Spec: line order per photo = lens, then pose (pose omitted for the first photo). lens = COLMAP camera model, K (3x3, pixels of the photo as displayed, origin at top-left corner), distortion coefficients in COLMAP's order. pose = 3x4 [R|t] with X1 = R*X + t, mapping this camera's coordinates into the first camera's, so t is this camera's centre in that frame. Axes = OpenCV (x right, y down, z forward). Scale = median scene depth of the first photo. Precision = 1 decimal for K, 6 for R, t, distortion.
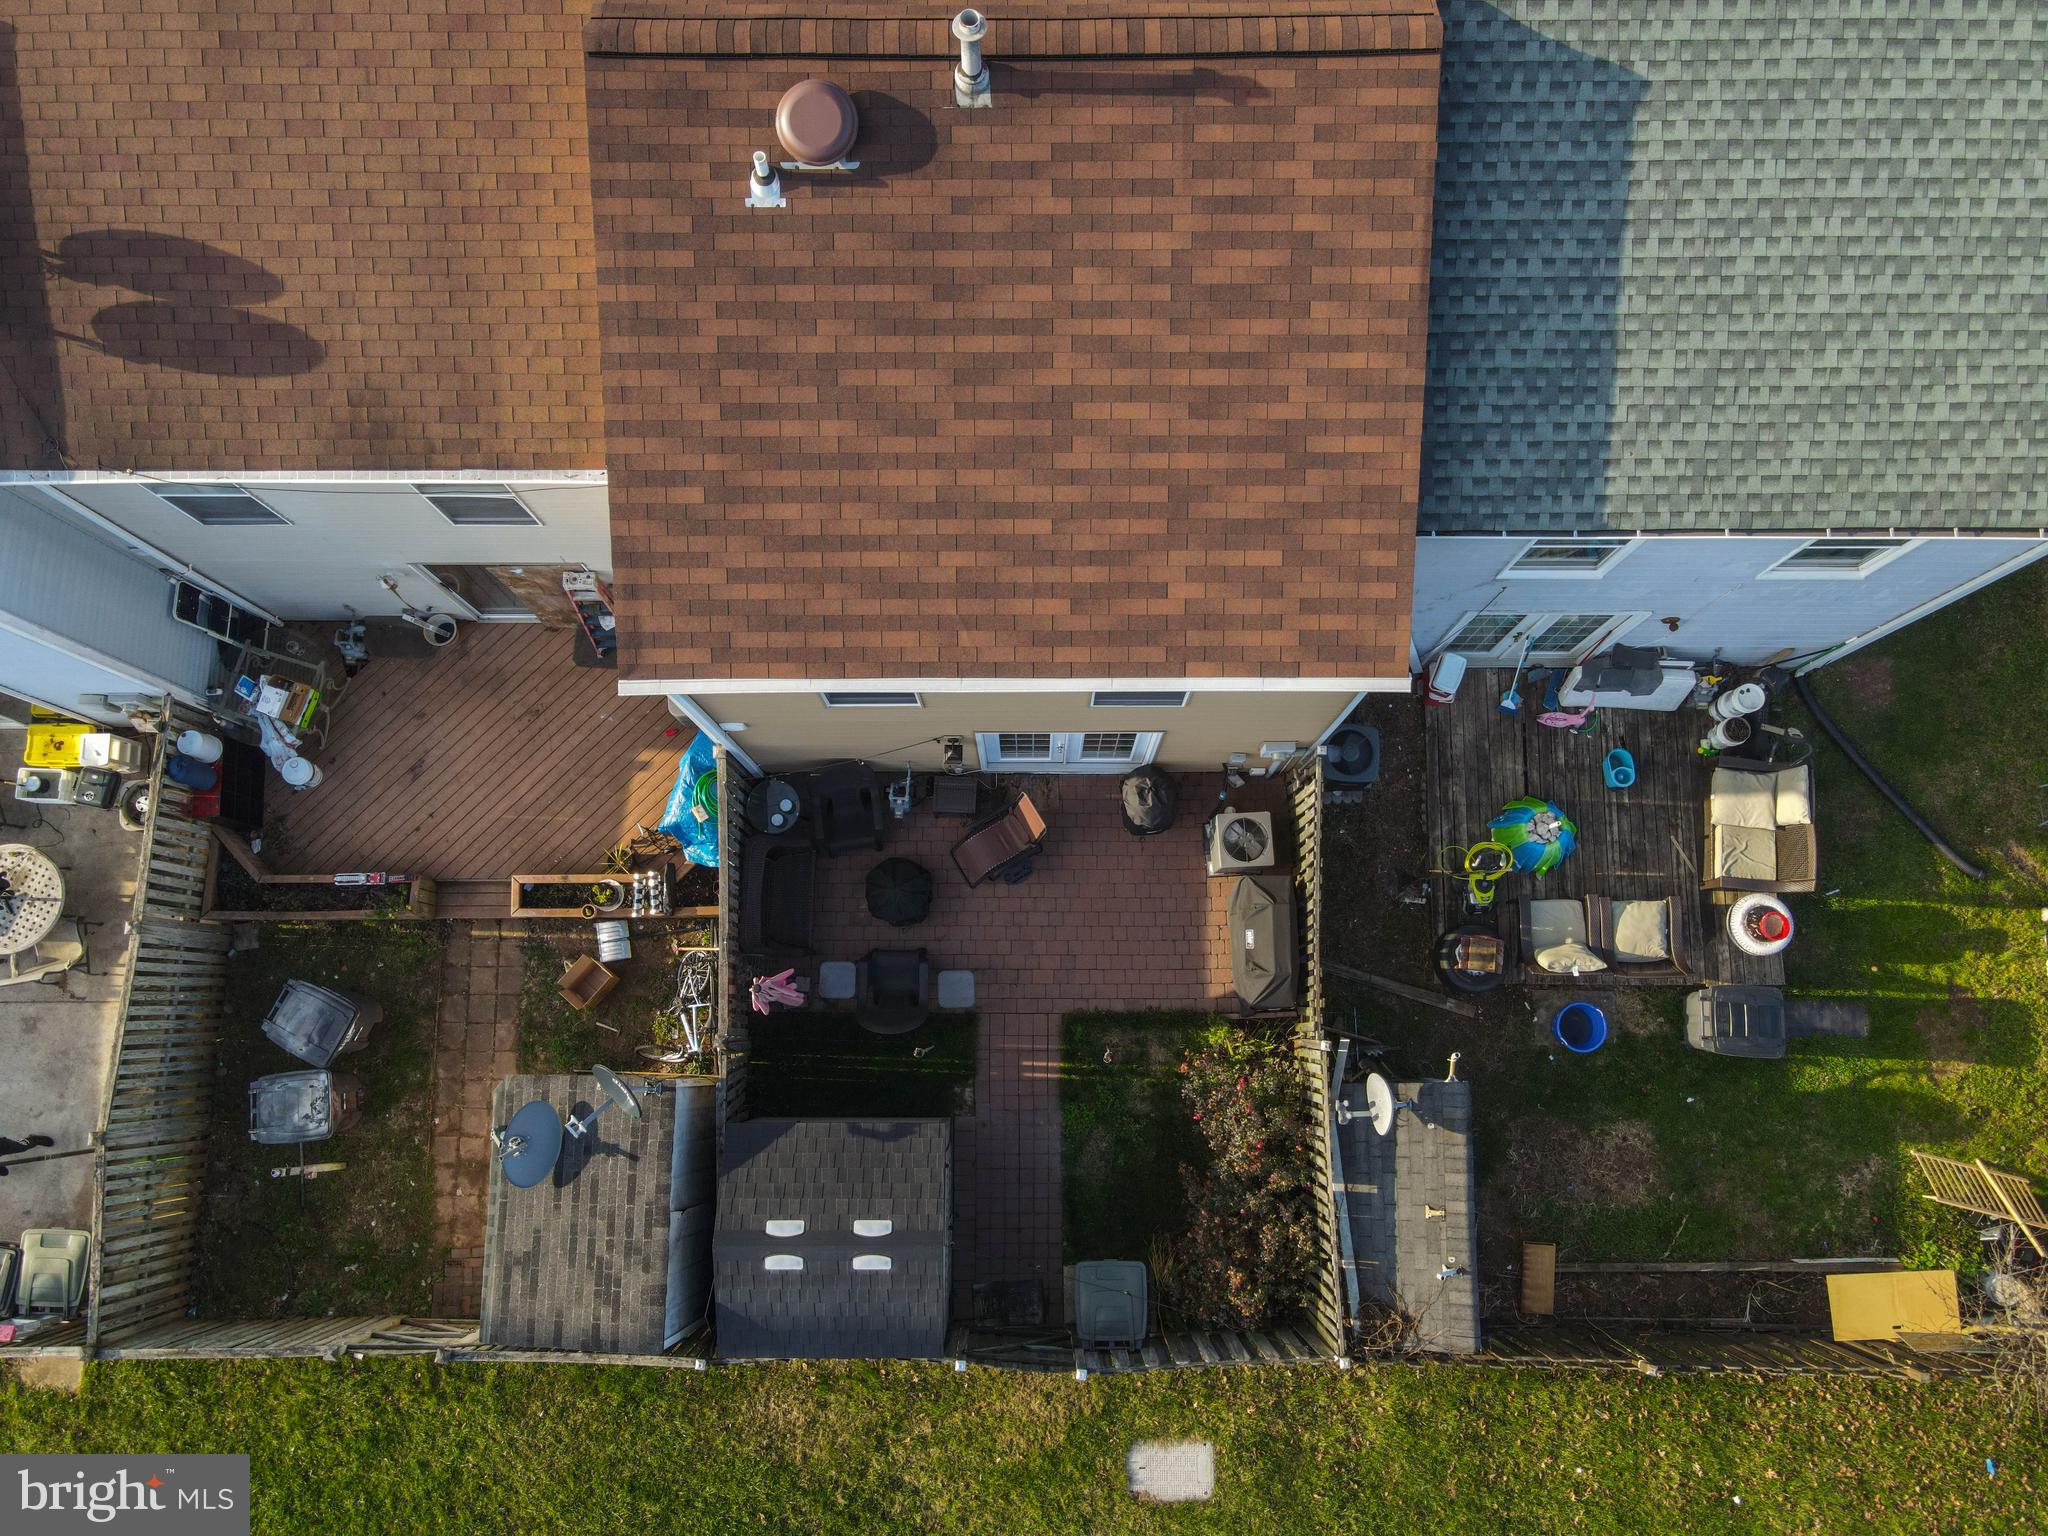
lens RADIAL K [[1500.9, 0, 1024.2], [0, 1500.9, 763.3], [0, 0, 1]] dist [0.020764, 0.003580]
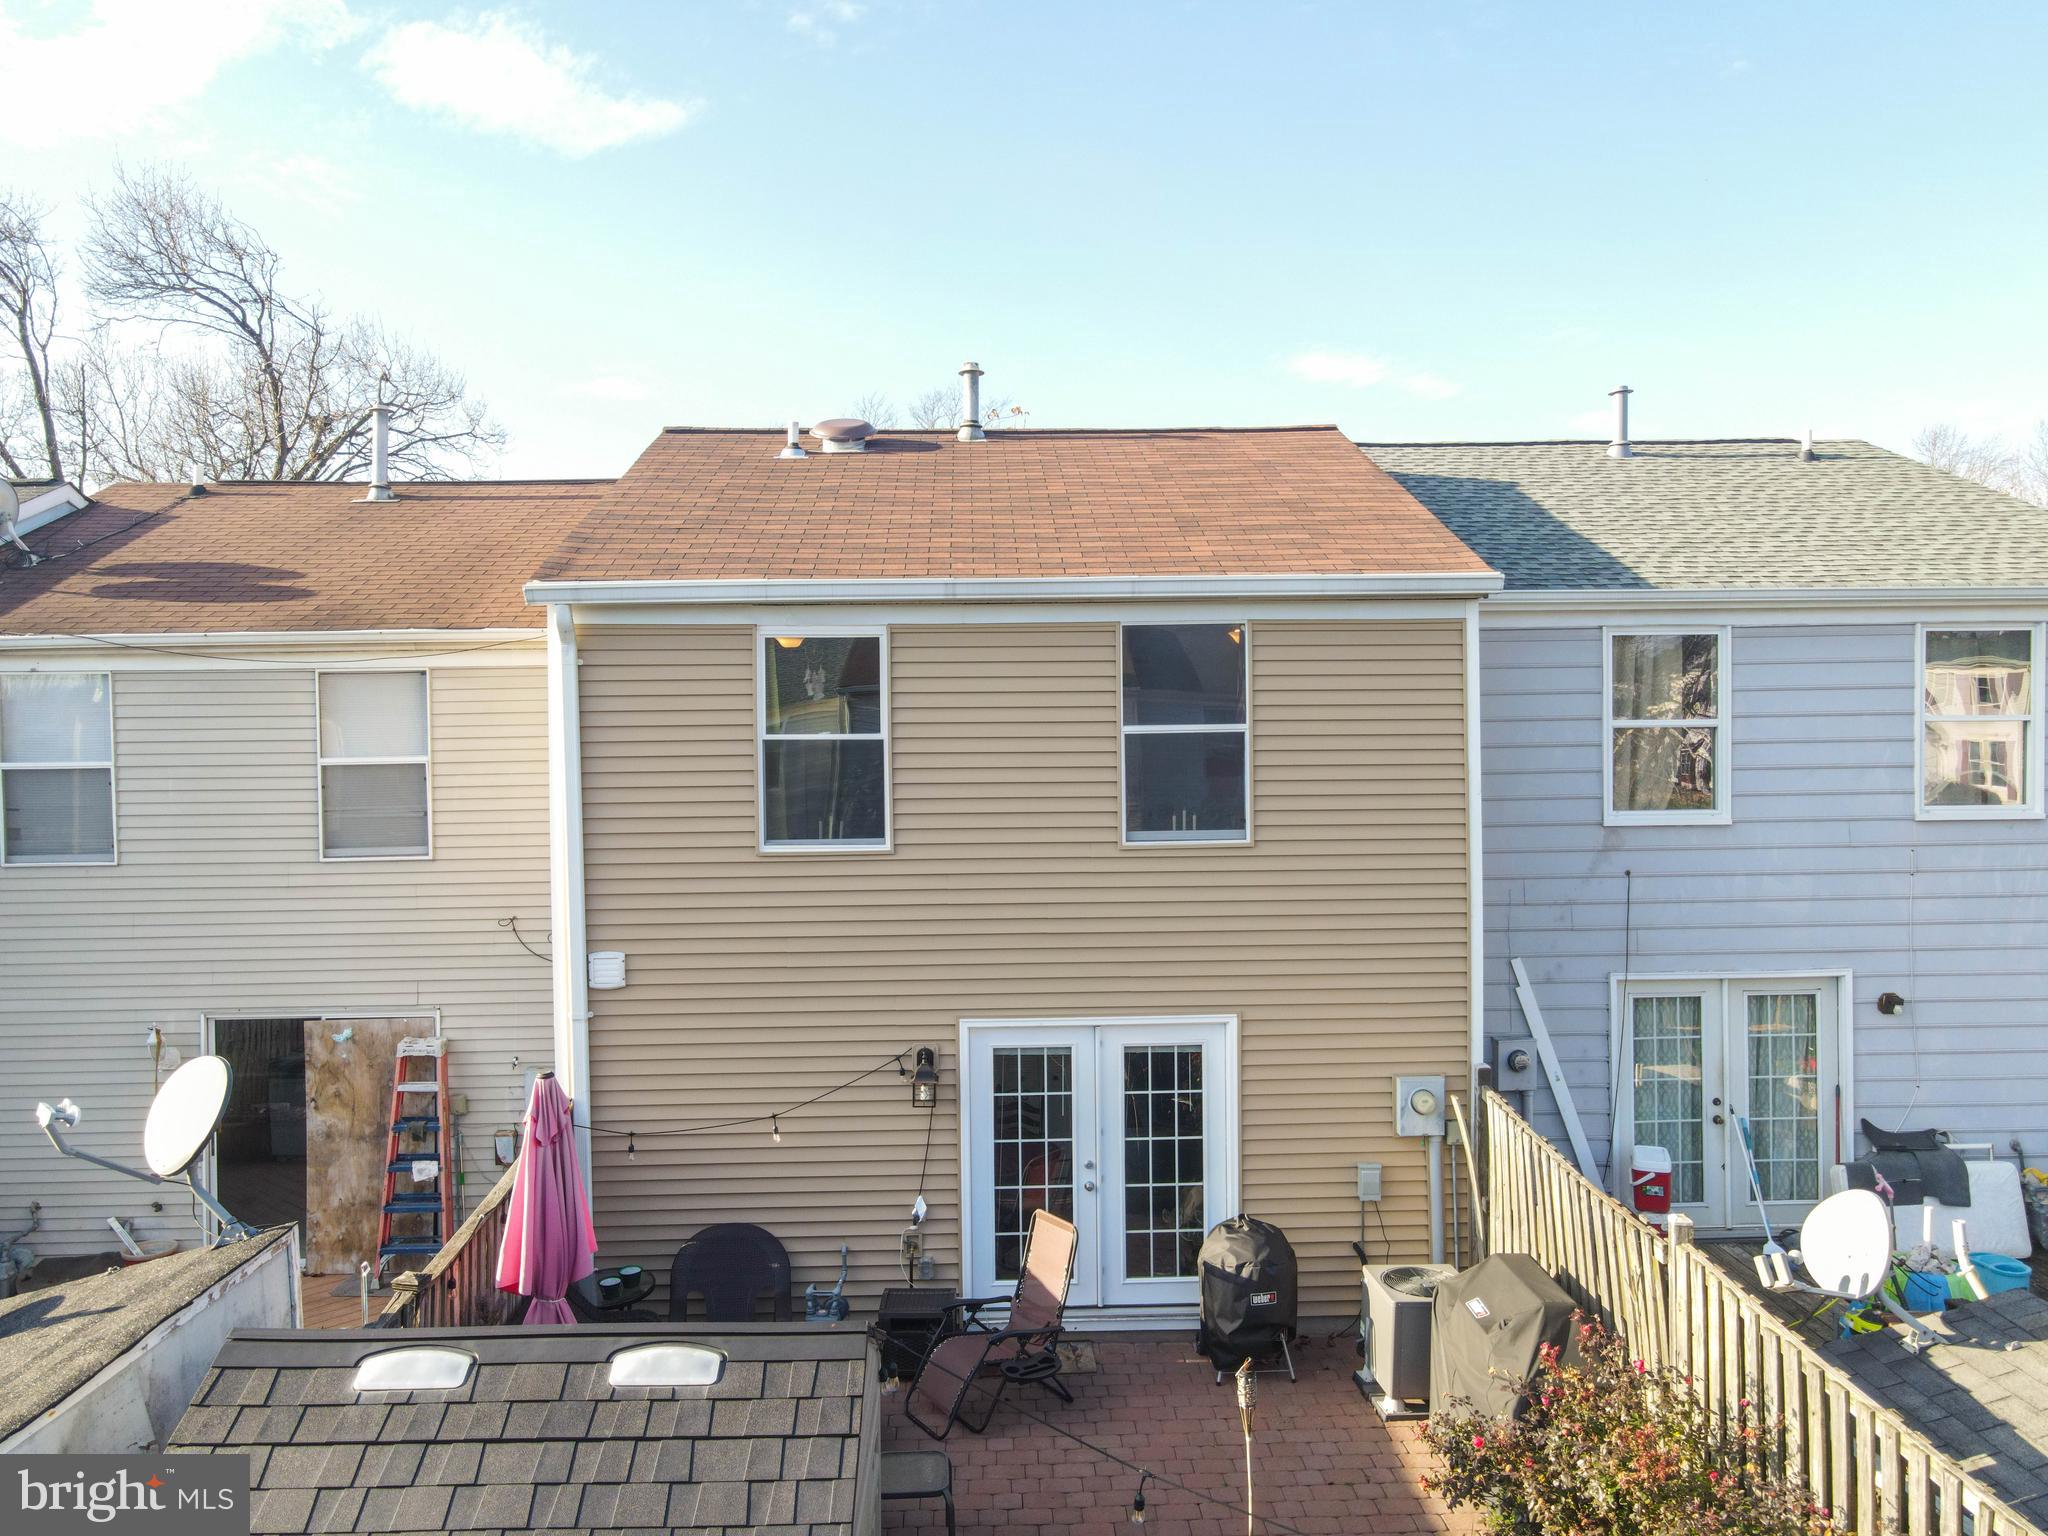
lens RADIAL K [[1500.9, 0, 1023.0], [0, 1500.9, 766.1], [0, 0, 1]] dist [0.020764, 0.003580]
pose [[0.999401, -0.005259, 0.034194, -0.033216], [0.034501, 0.224589, -0.973843, 0.764451], [-0.002558, 0.974439, 0.224636, 0.920730]]
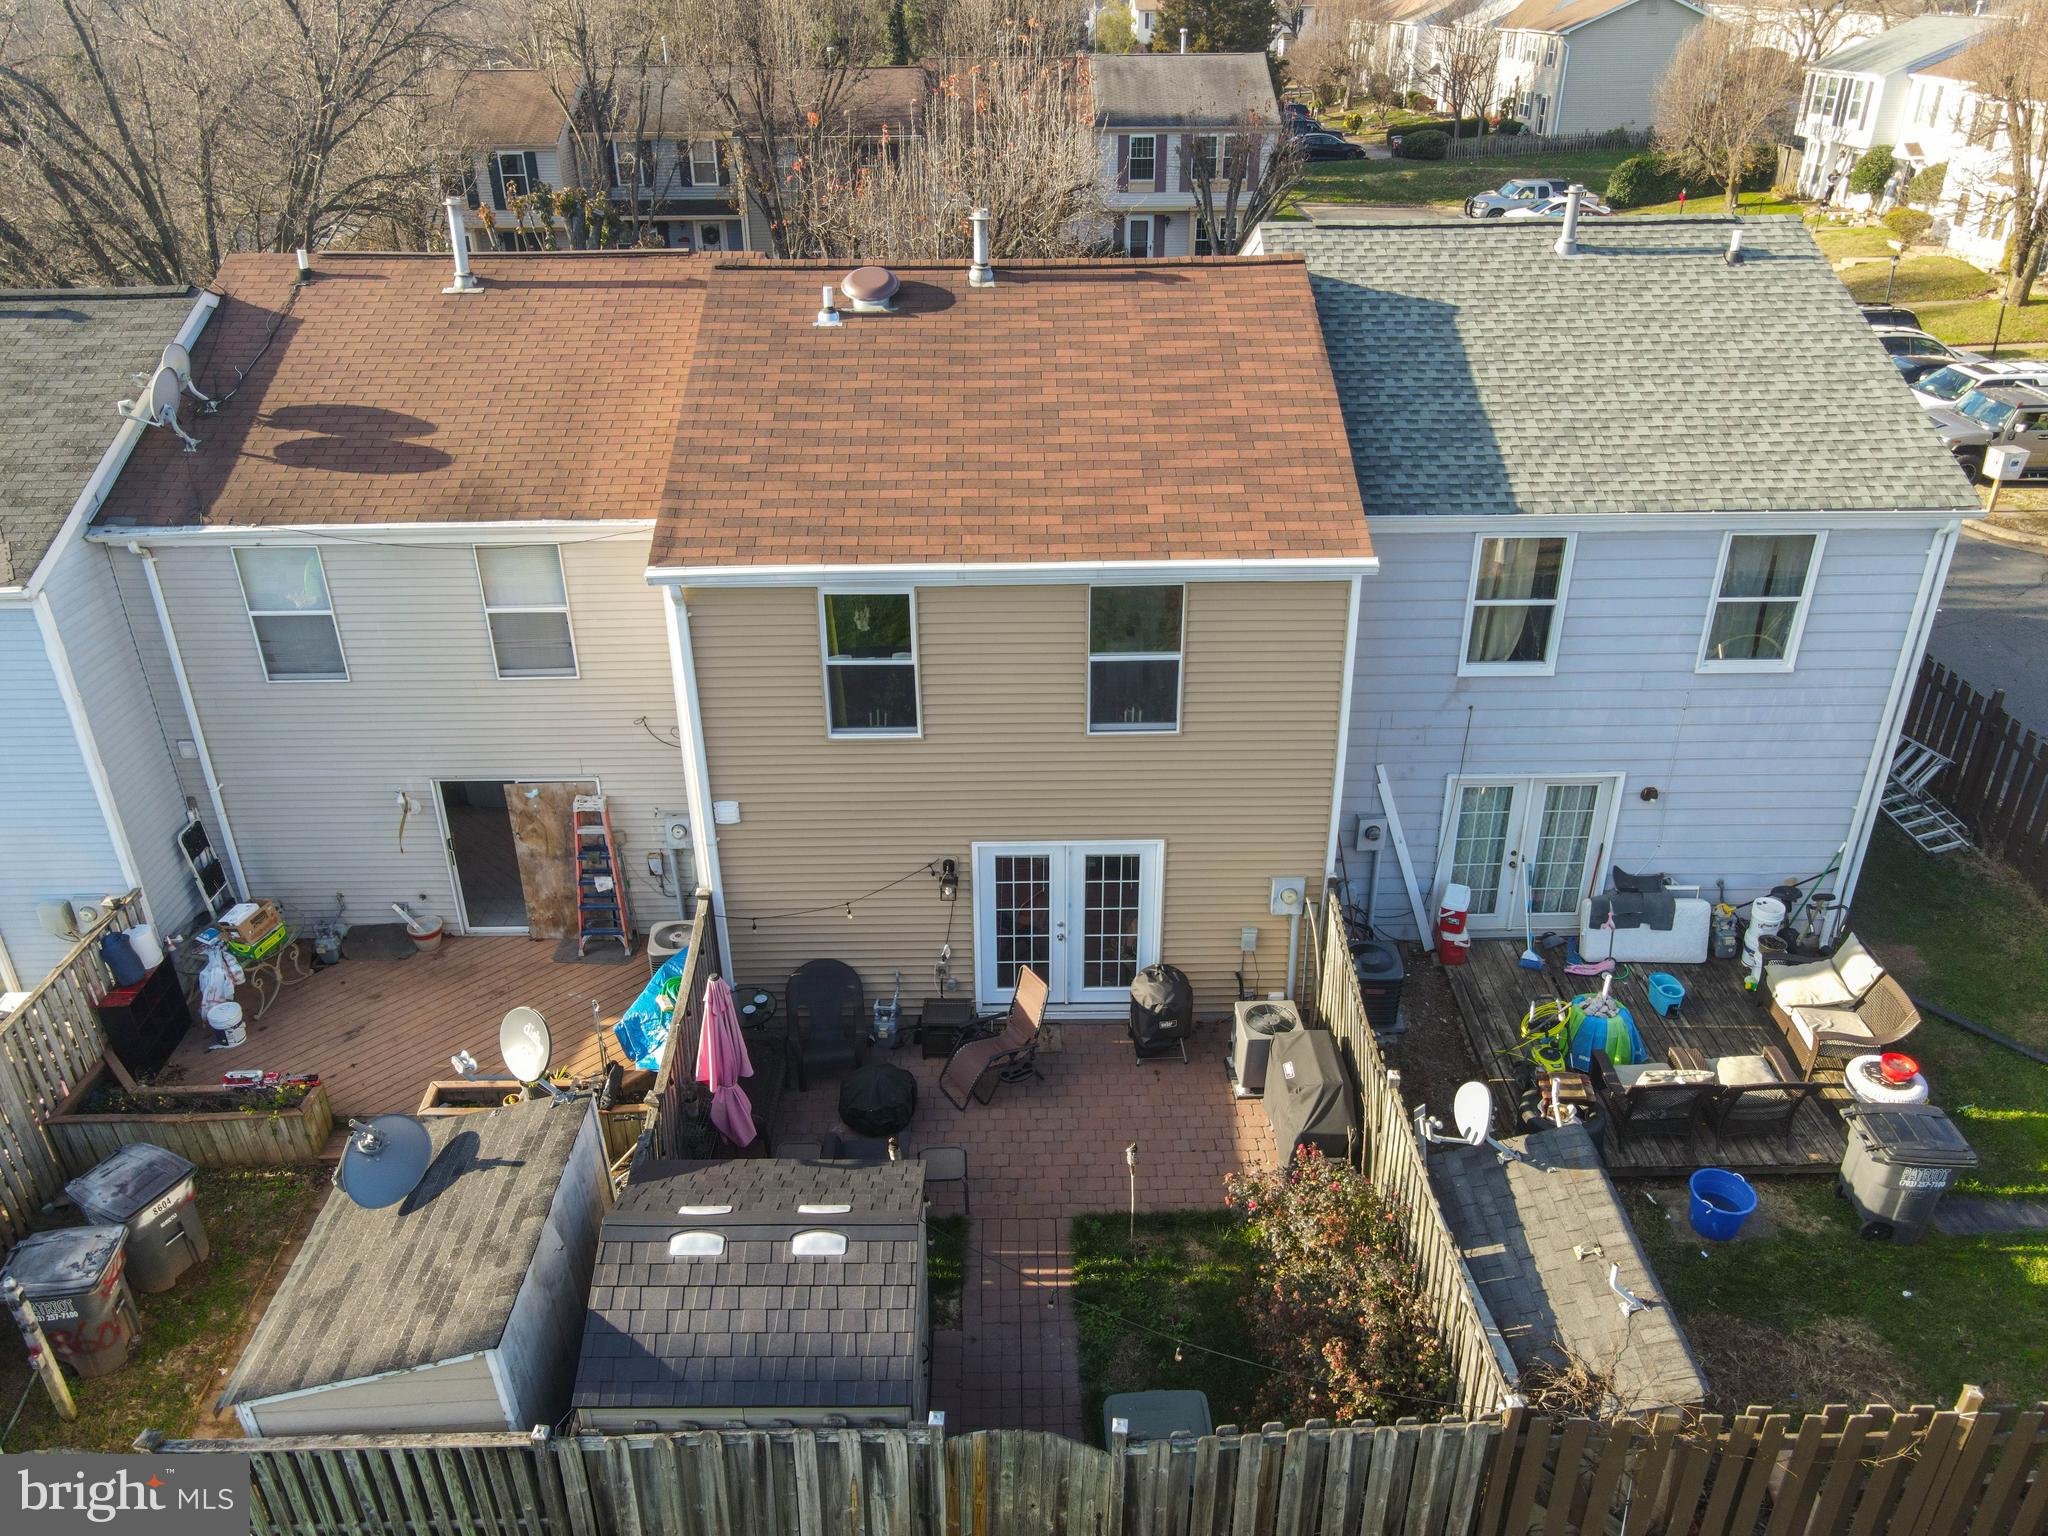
lens RADIAL K [[1500.9, 0, 1023.2], [0, 1500.9, 759.8], [0, 0, 1]] dist [0.020764, 0.003580]
pose [[0.999928, -0.005973, 0.010409, -0.011387], [0.011853, 0.627547, -0.778489, 0.881104], [-0.001883, 0.778556, 0.627572, 0.431787]]
